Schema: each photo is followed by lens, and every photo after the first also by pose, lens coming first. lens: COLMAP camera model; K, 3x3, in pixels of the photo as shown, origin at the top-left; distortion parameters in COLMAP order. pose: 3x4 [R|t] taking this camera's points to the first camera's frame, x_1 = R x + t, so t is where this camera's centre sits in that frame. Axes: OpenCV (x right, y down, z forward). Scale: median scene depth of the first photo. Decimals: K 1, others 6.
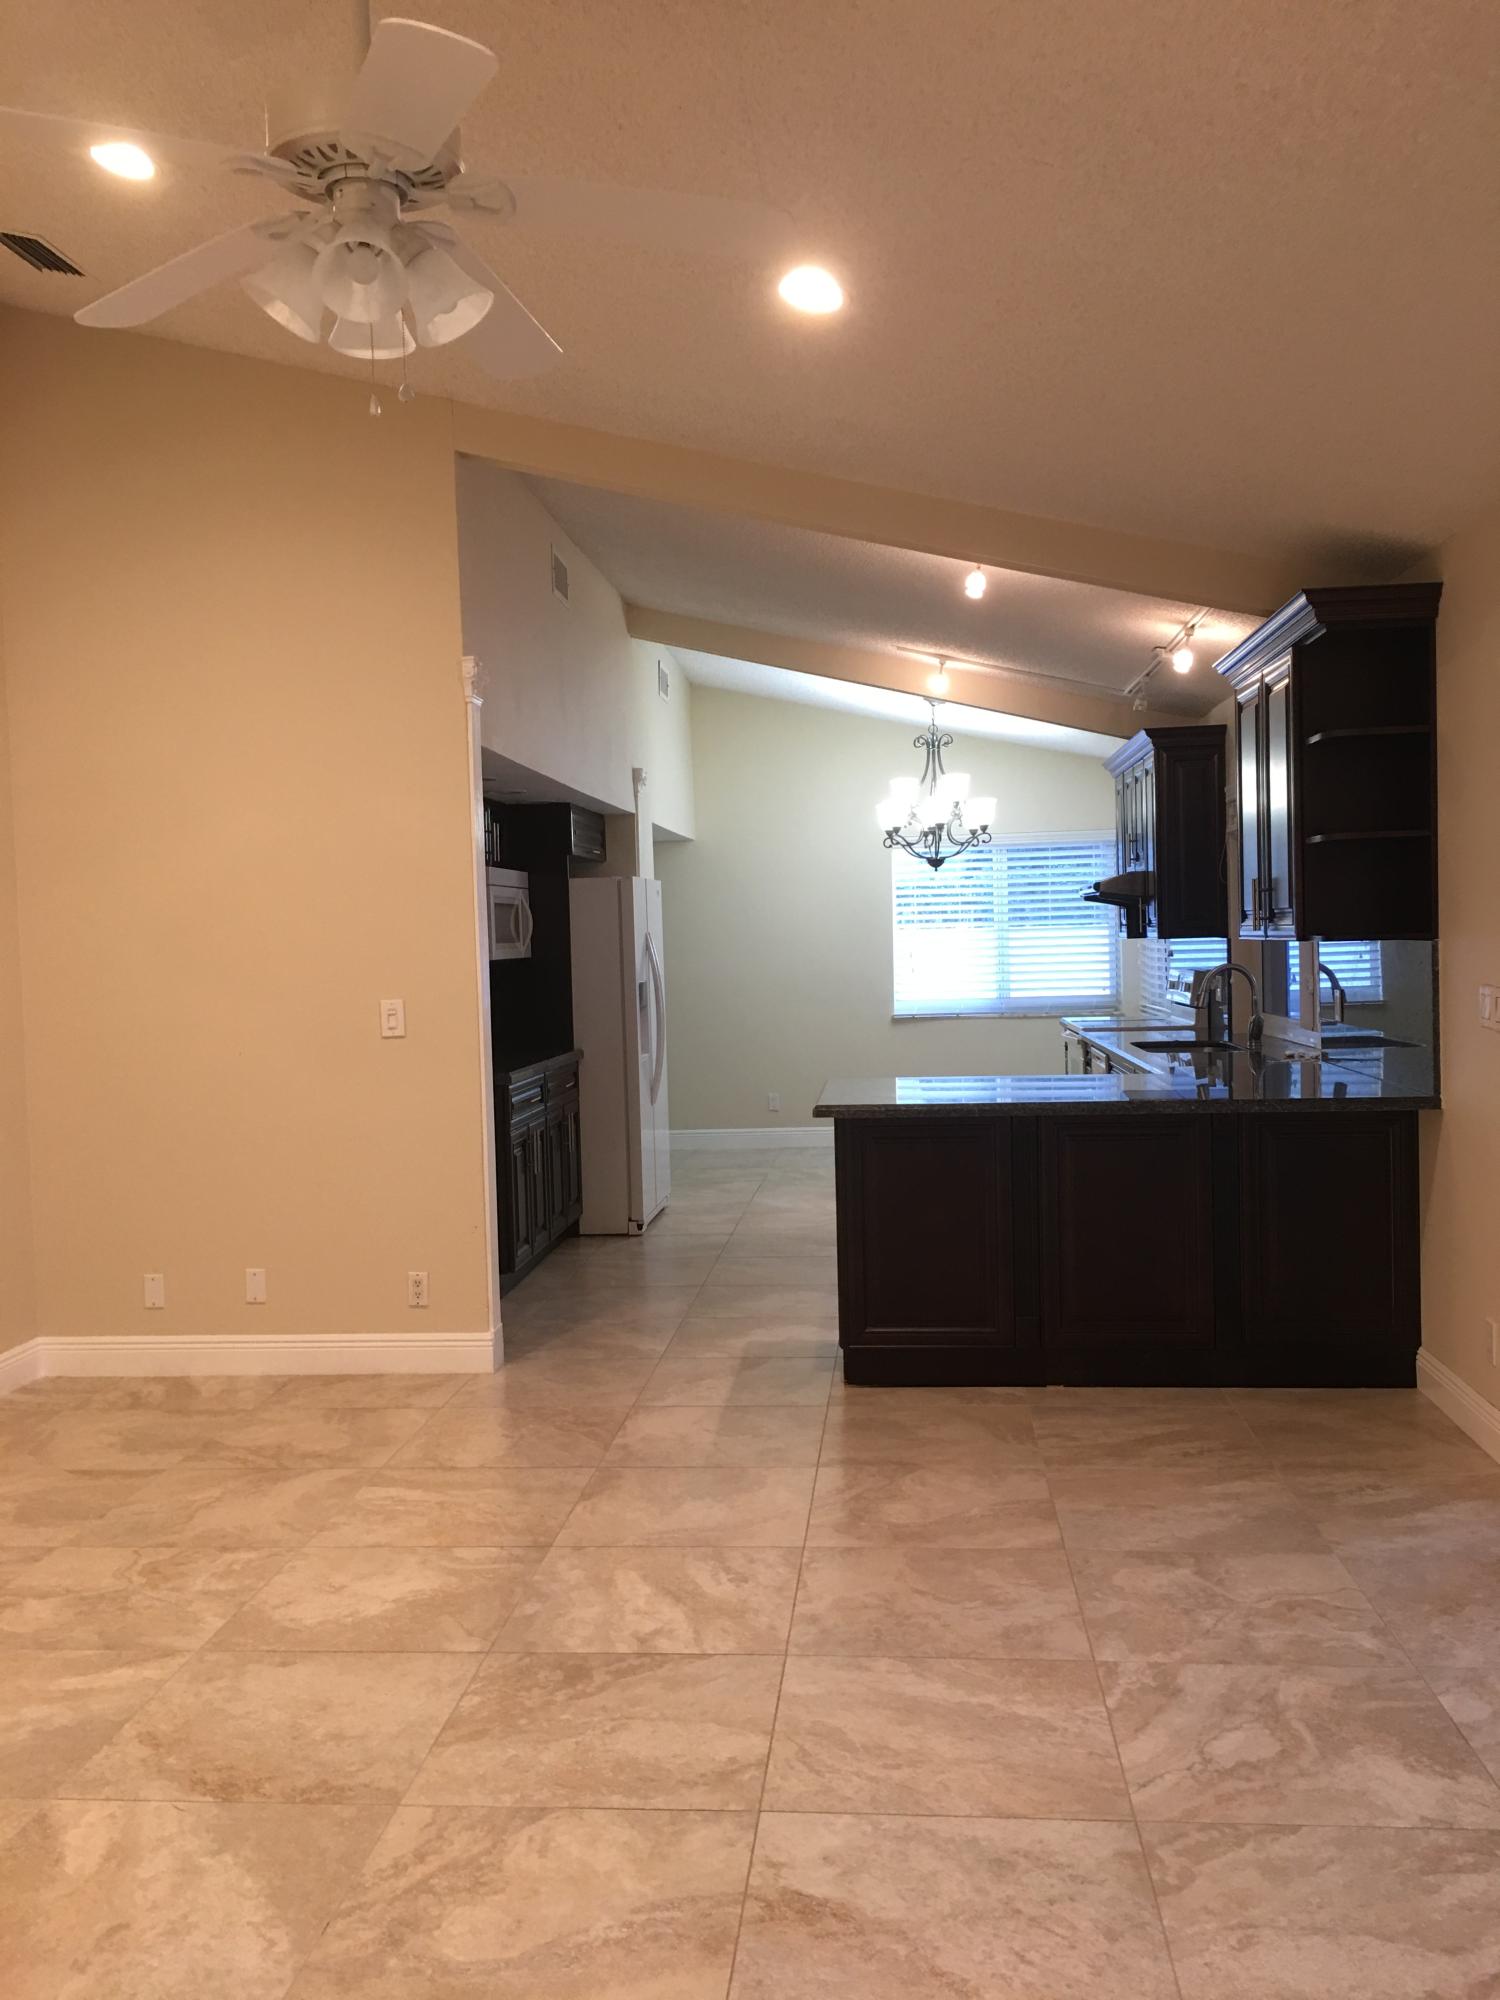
lens RADIAL K [[1681.4, 0, 750.0], [0, 1681.4, 1000.0], [0, 0, 1]] dist [0.081867, -0.118568]
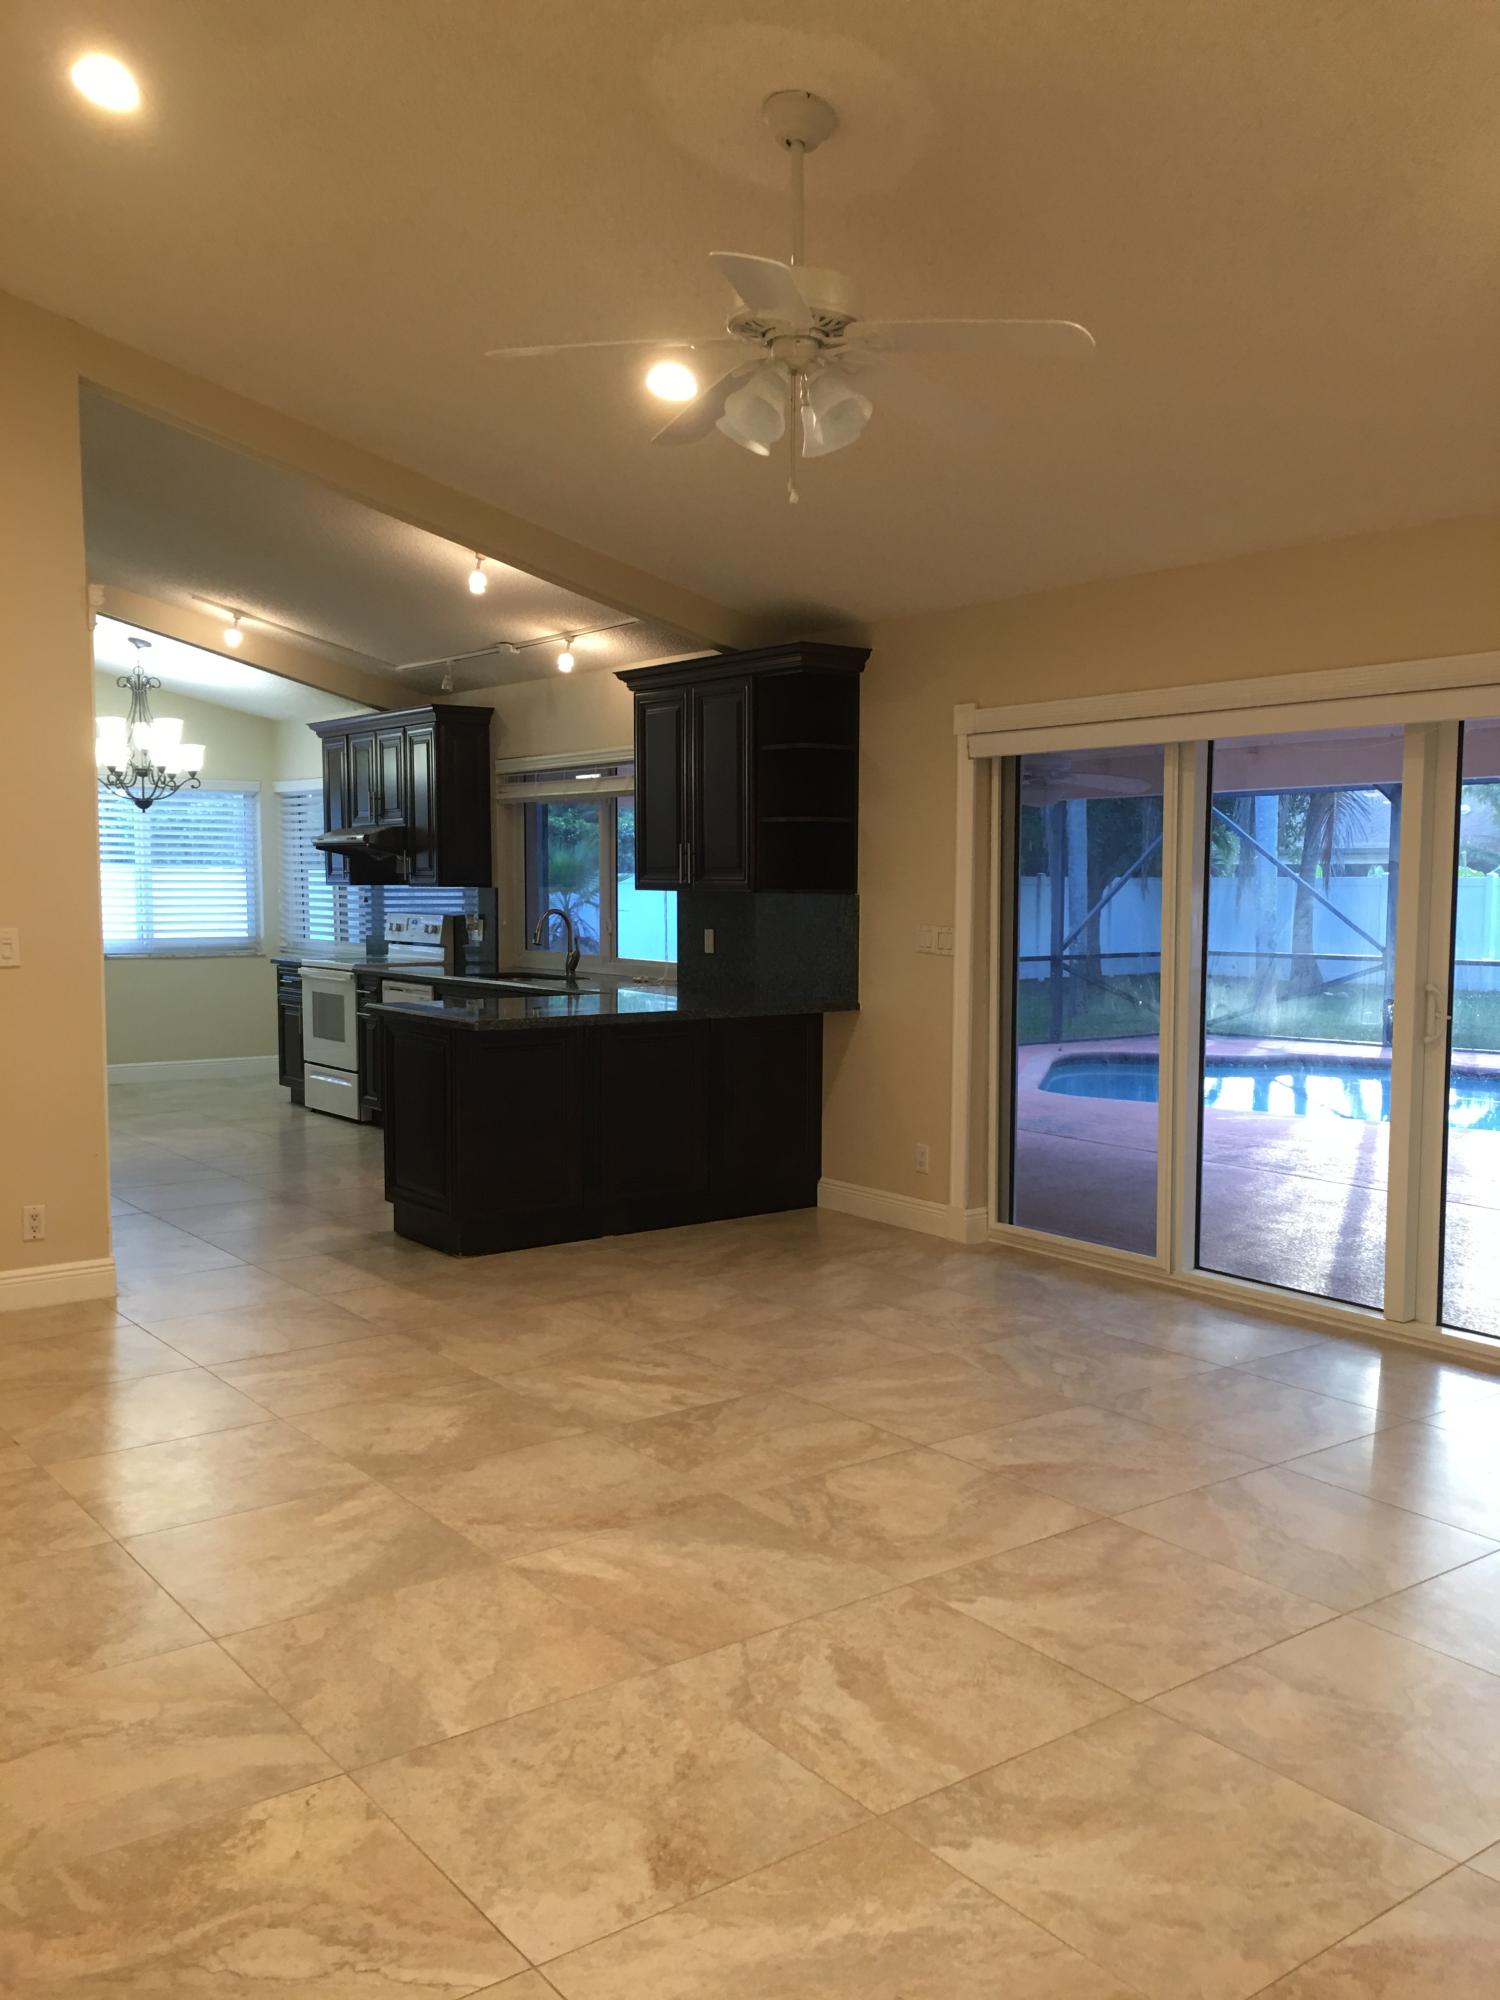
lens RADIAL K [[1682.8, 0, 756.8], [0, 1682.8, 1030.1], [0, 0, 1]] dist [0.033208, 0.001506]
pose [[0.737710, -0.029739, 0.674462, -0.844332], [-0.001749, 0.998942, 0.045959, 0.019271], [-0.675115, -0.035085, 0.736878, -0.014876]]
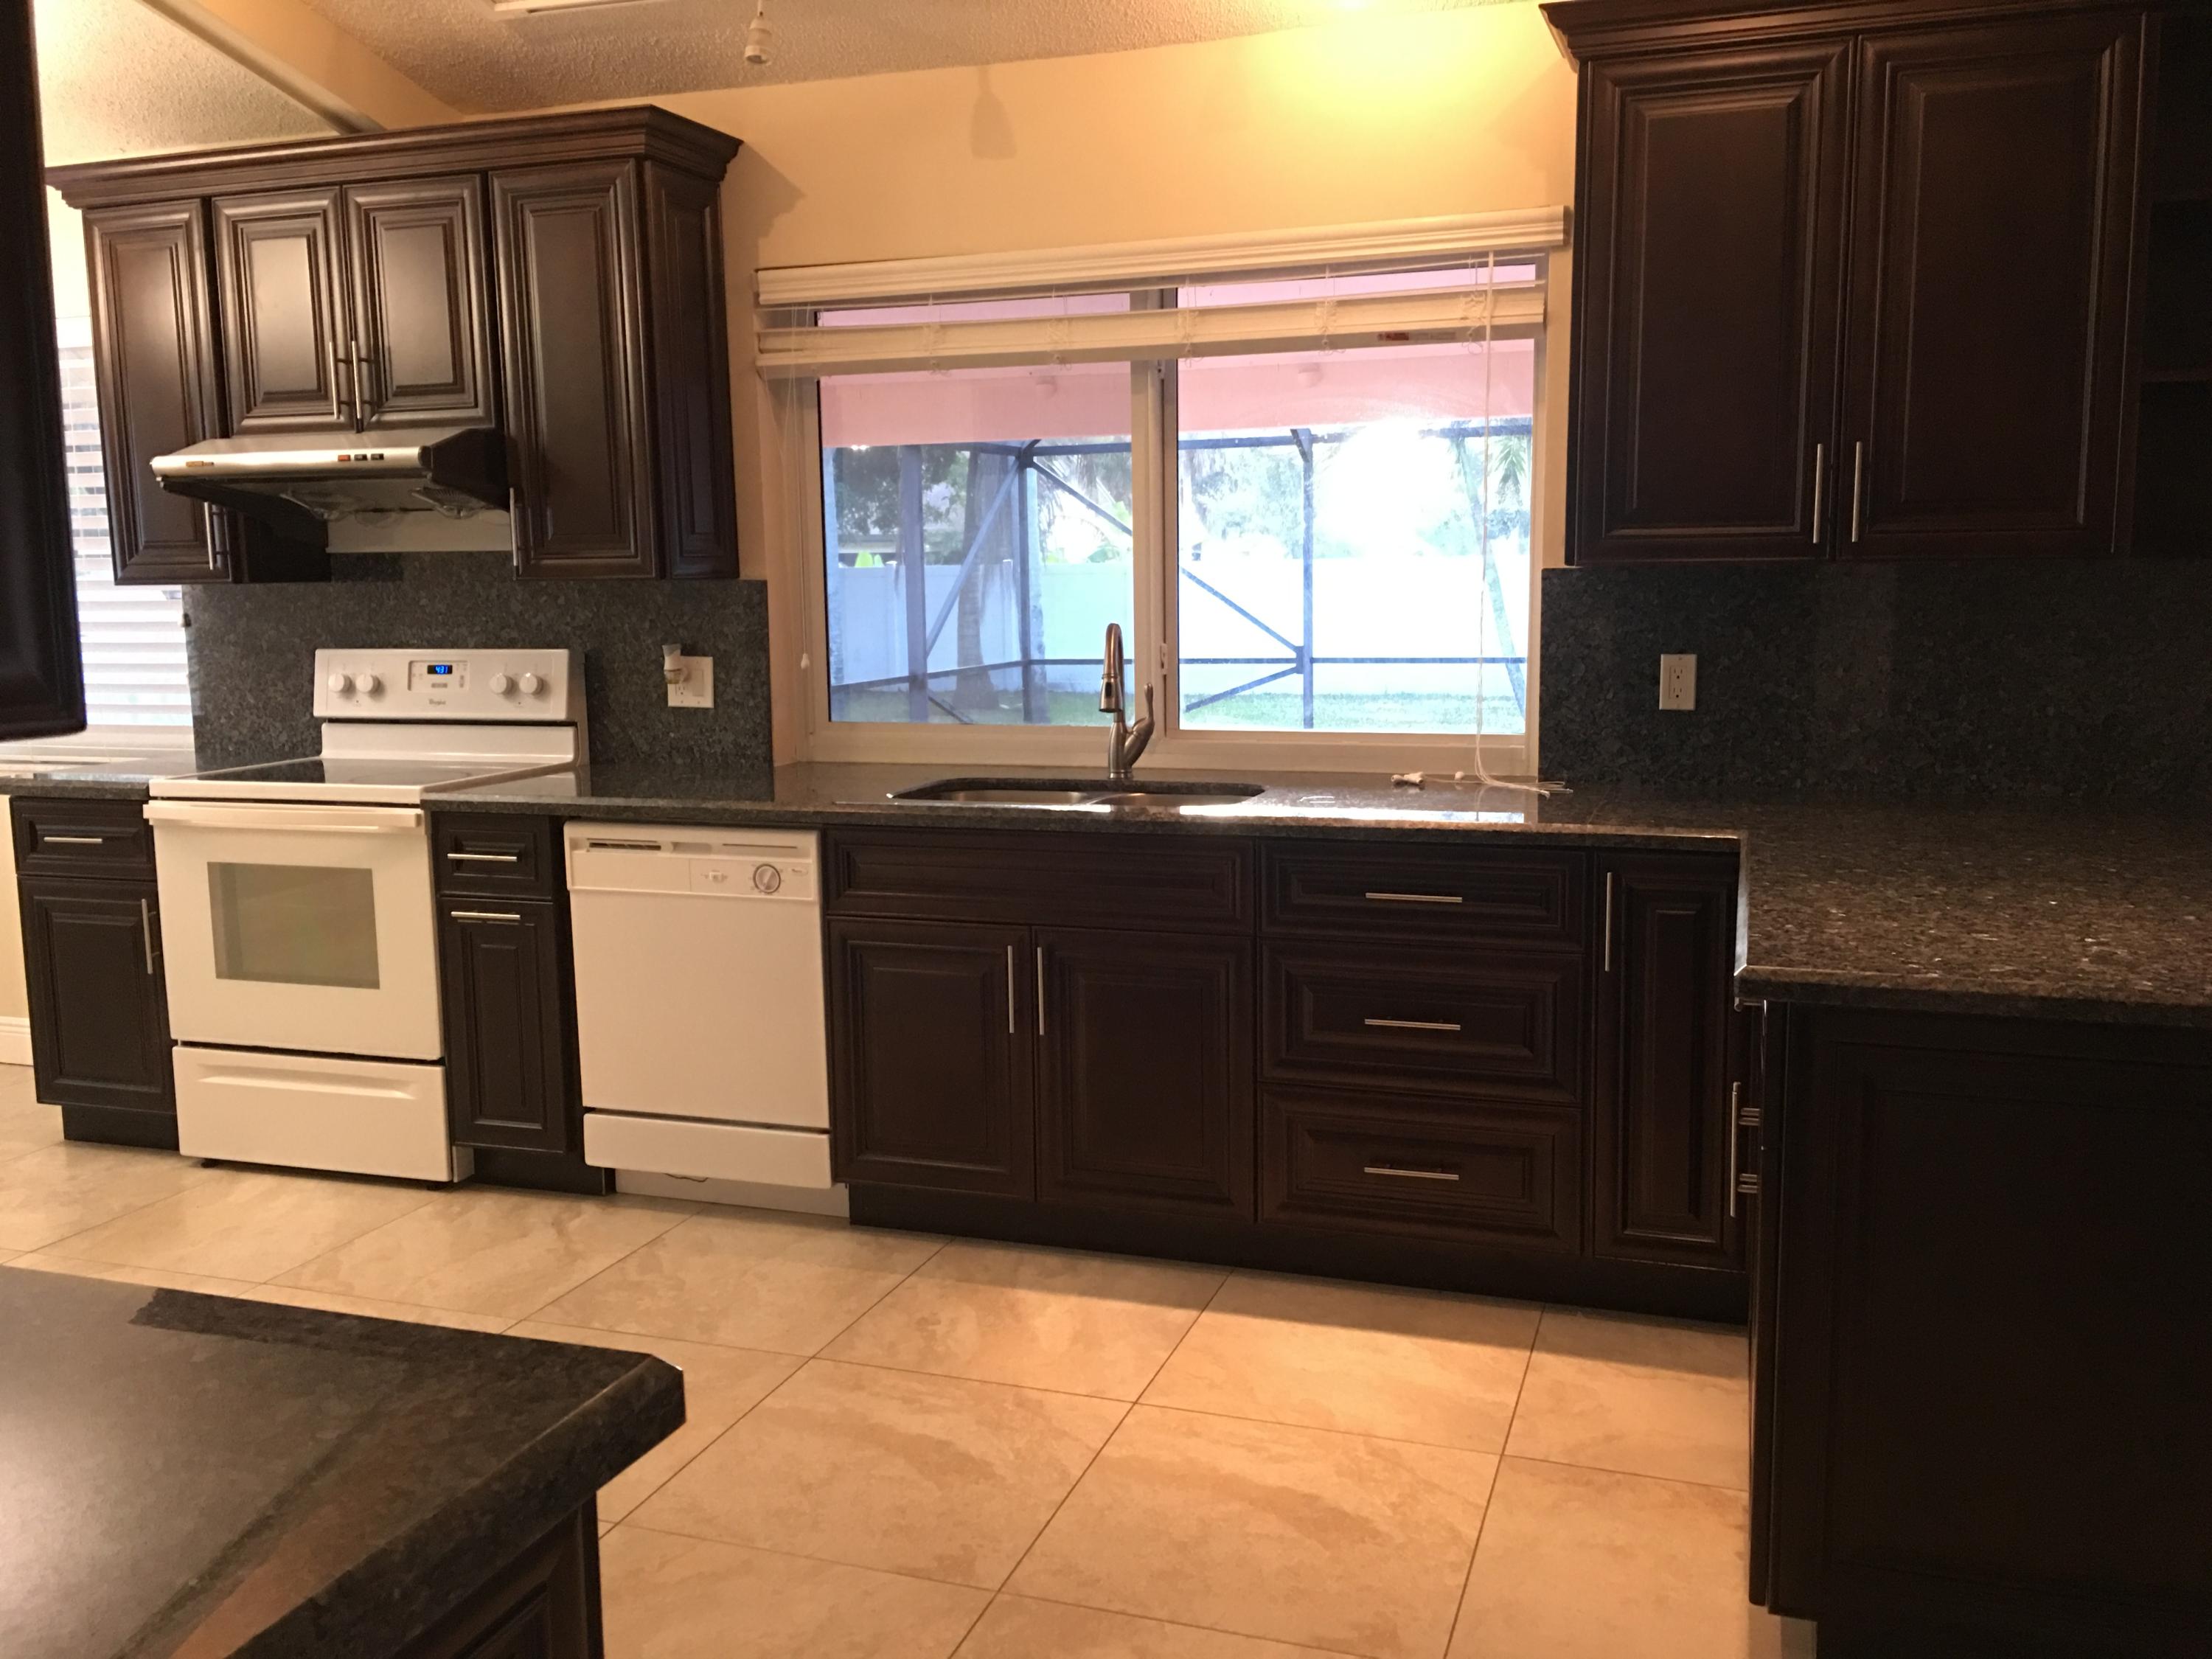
lens RADIAL K [[1859.7, 0, 1106.0], [0, 1859.7, 829.5], [0, 0, 1]] dist [0.081867, -0.118568]
pose [[0.233460, -0.118920, 0.965067, -0.523255], [0.043345, 0.992779, 0.111849, -0.044012], [-0.971400, 0.015719, 0.236929, 1.674707]]
